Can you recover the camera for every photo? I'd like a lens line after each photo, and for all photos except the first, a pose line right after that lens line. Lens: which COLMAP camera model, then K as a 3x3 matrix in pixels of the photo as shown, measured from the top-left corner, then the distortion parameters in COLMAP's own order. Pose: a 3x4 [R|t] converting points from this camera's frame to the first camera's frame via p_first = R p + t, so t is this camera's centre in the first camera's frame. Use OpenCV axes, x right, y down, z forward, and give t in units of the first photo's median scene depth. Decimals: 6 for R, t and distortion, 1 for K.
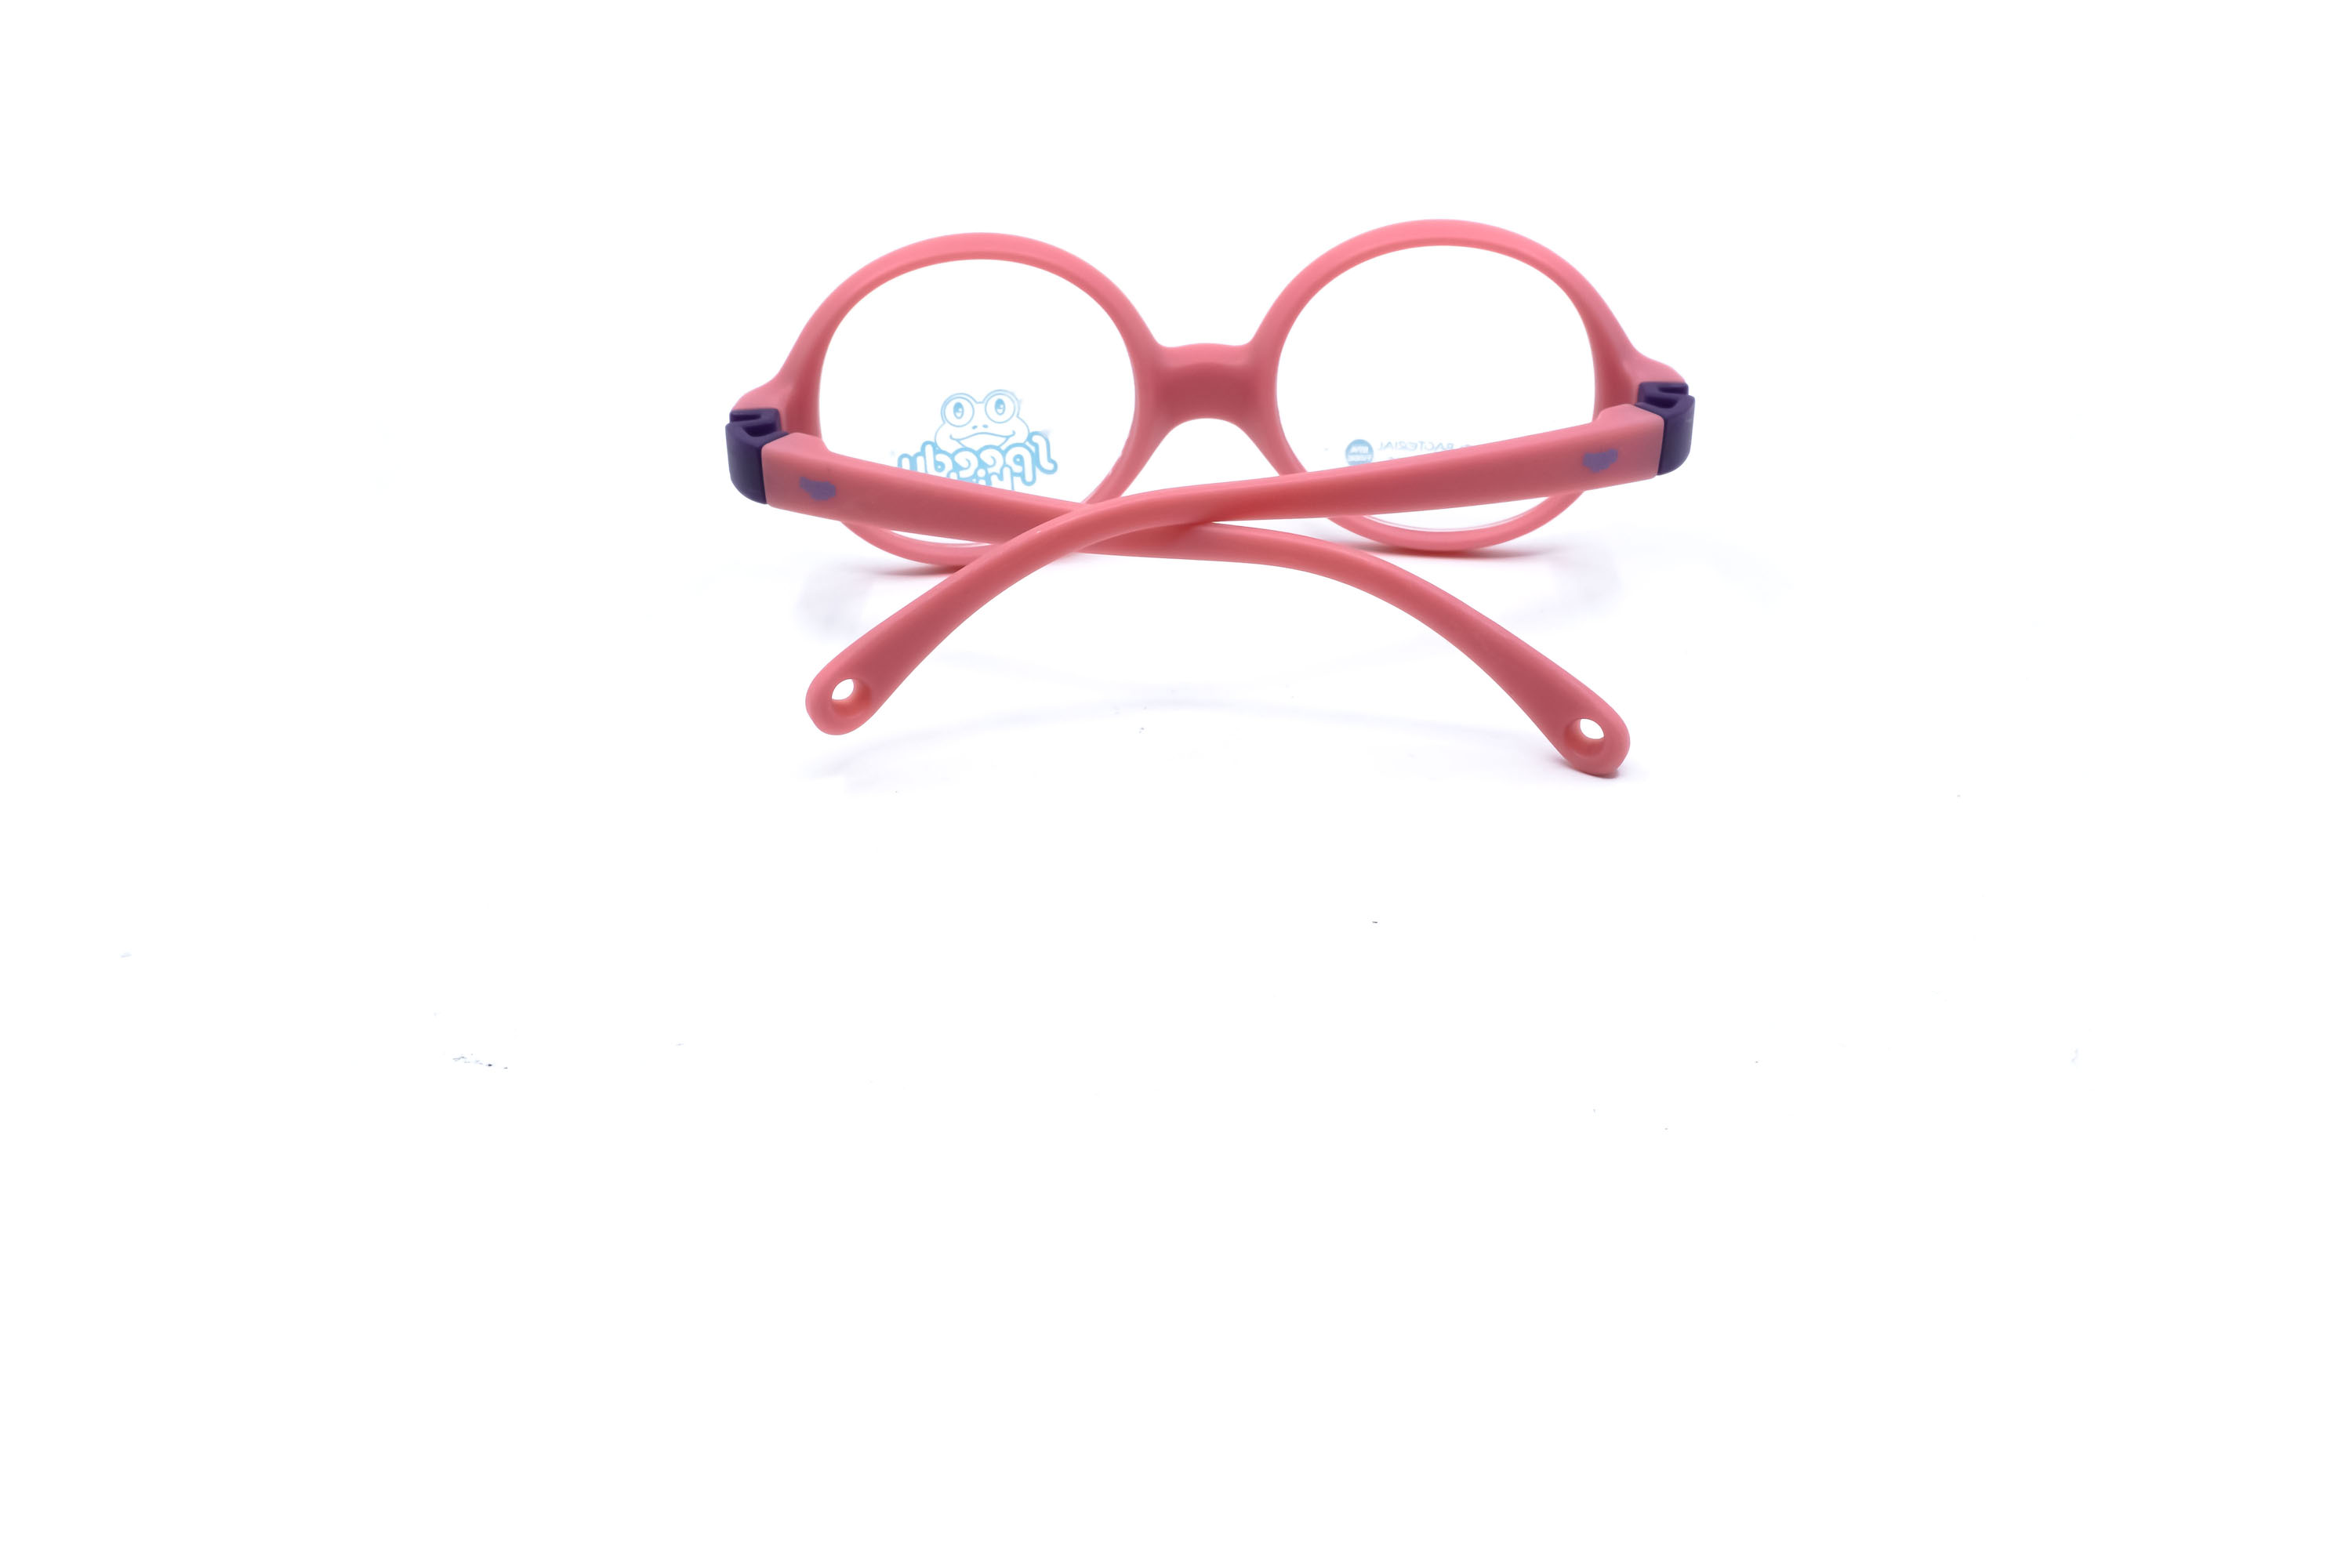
lens RADIAL K [[2395.1, 0, 1176.0], [0, 2395.1, 784.0], [0, 0, 1]] dist [-0.002846, 0.000586]
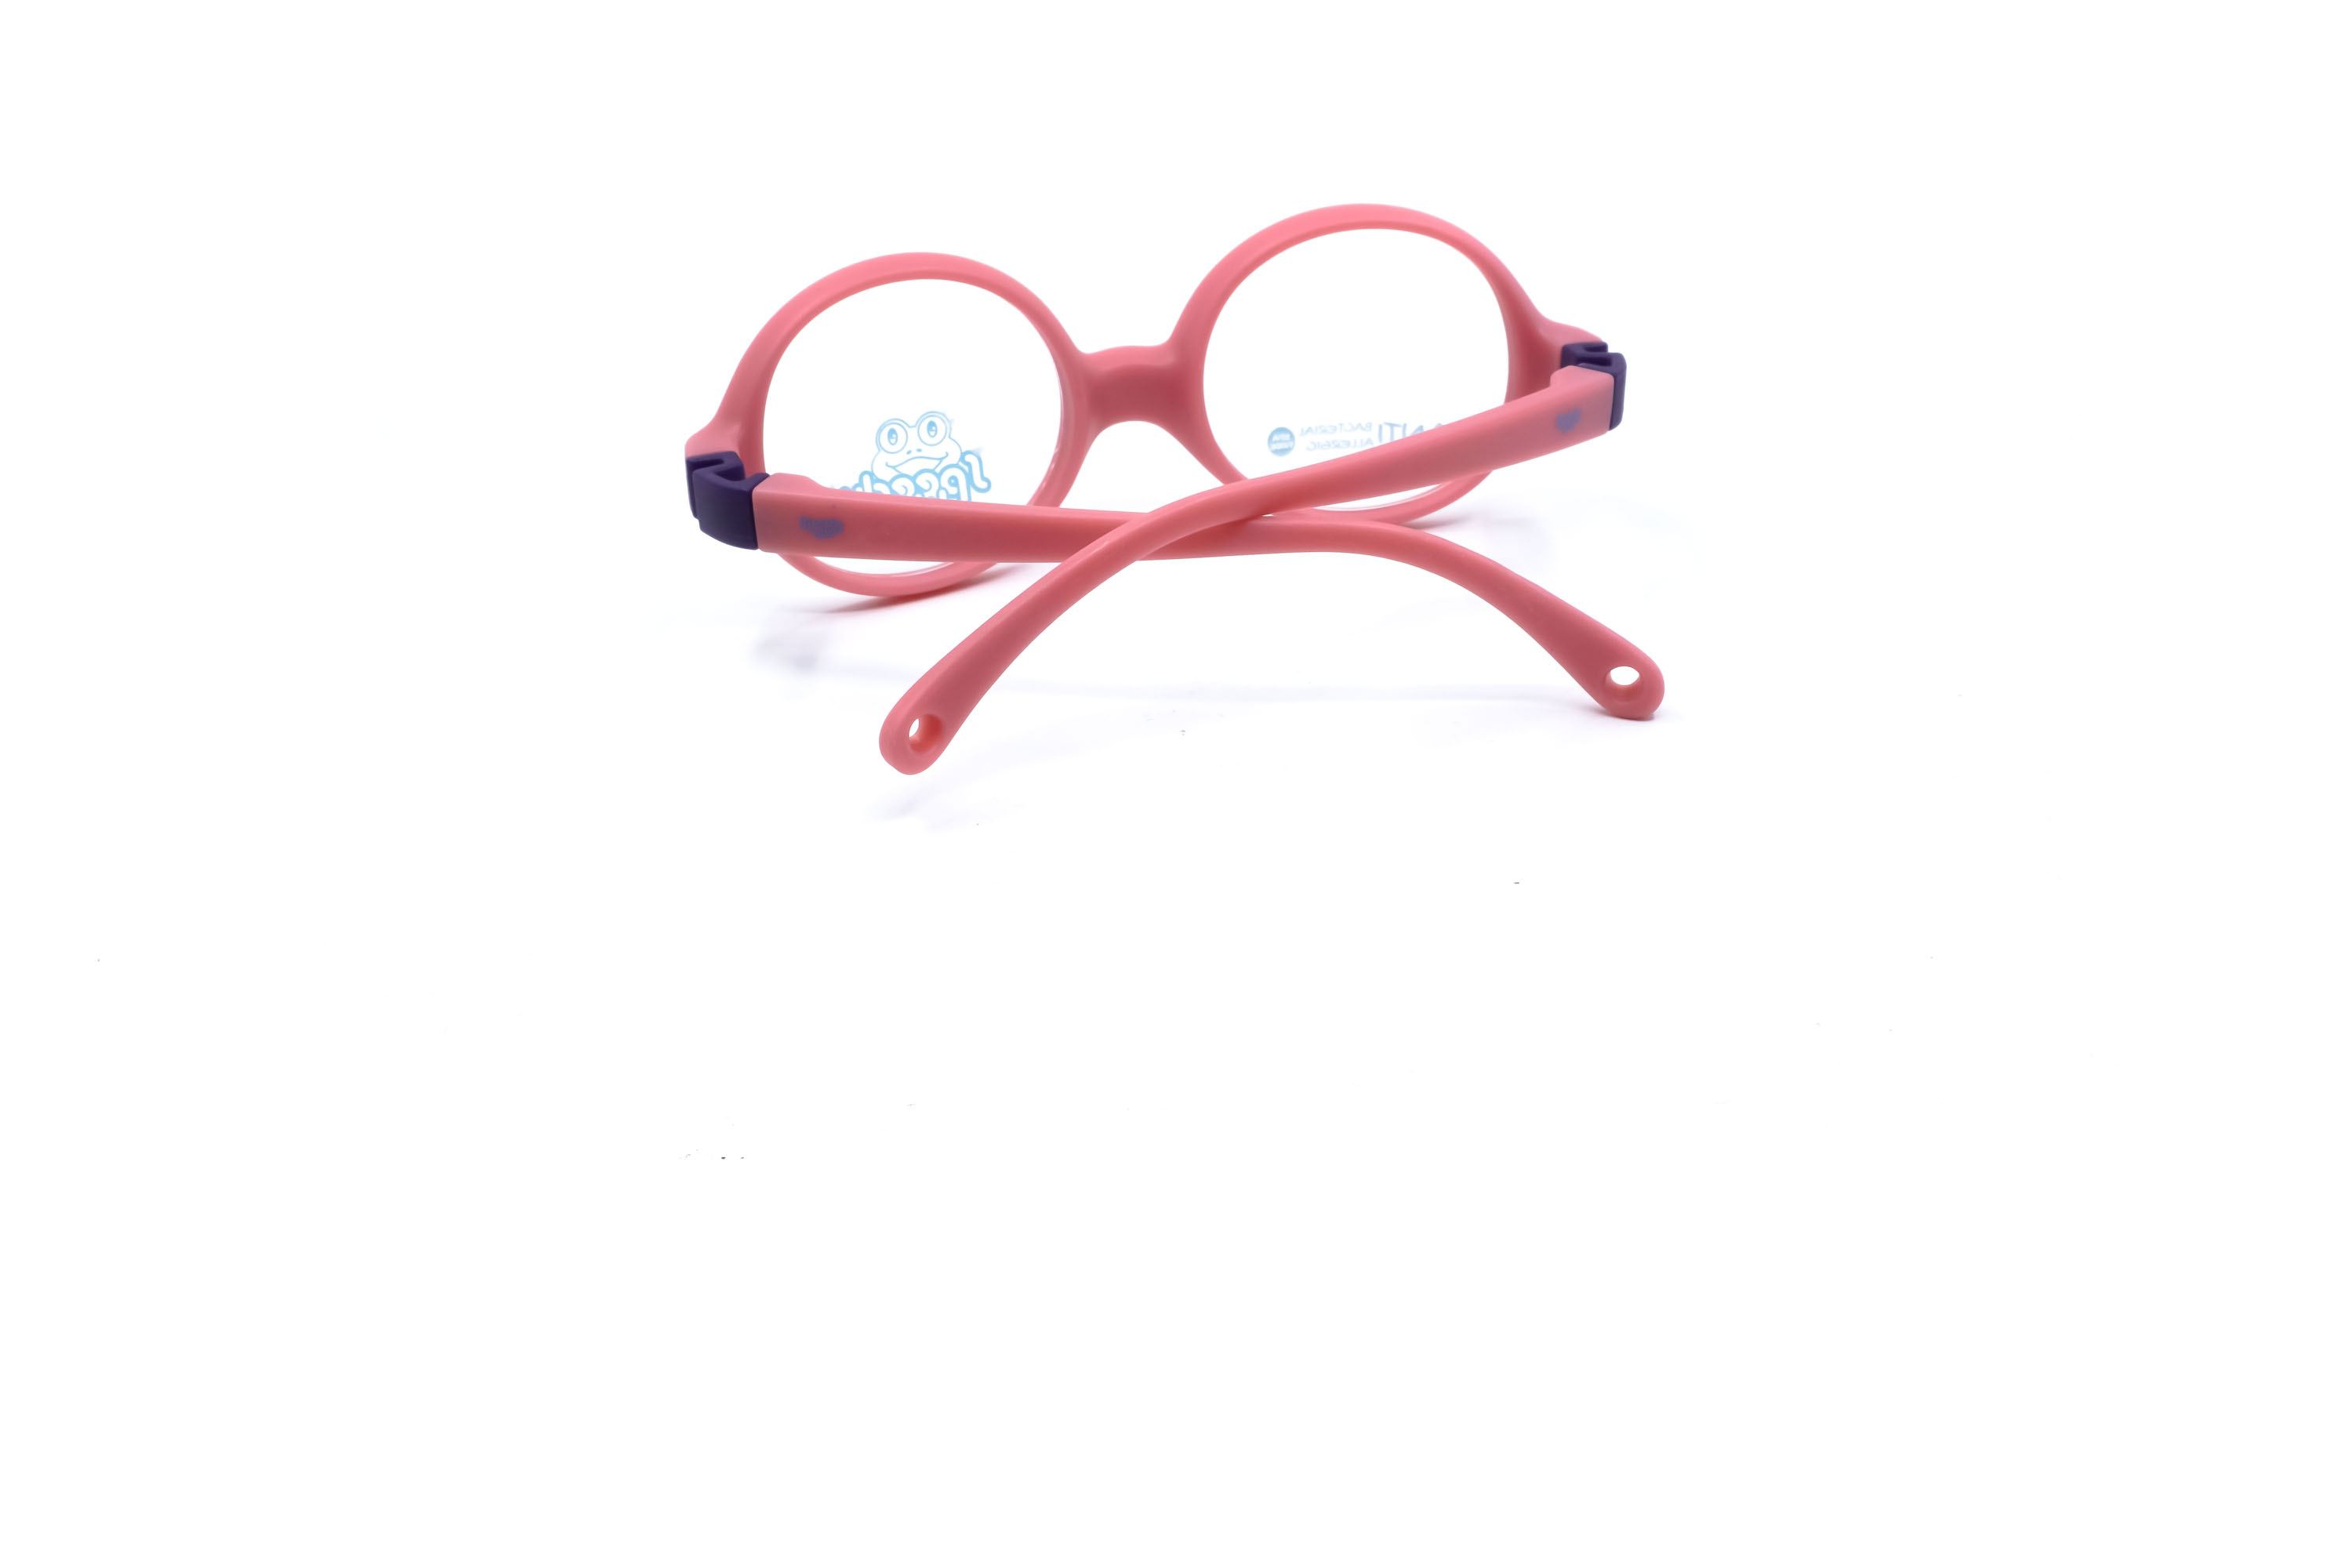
lens RADIAL K [[2395.1, 0, 1176.0], [0, 2395.1, 784.0], [0, 0, 1]] dist [-0.002846, 0.000586]
pose [[0.963769, -0.130118, 0.232849, -0.224150], [0.130967, 0.991316, 0.011881, -0.012122], [-0.232373, 0.019045, 0.972440, 0.026913]]
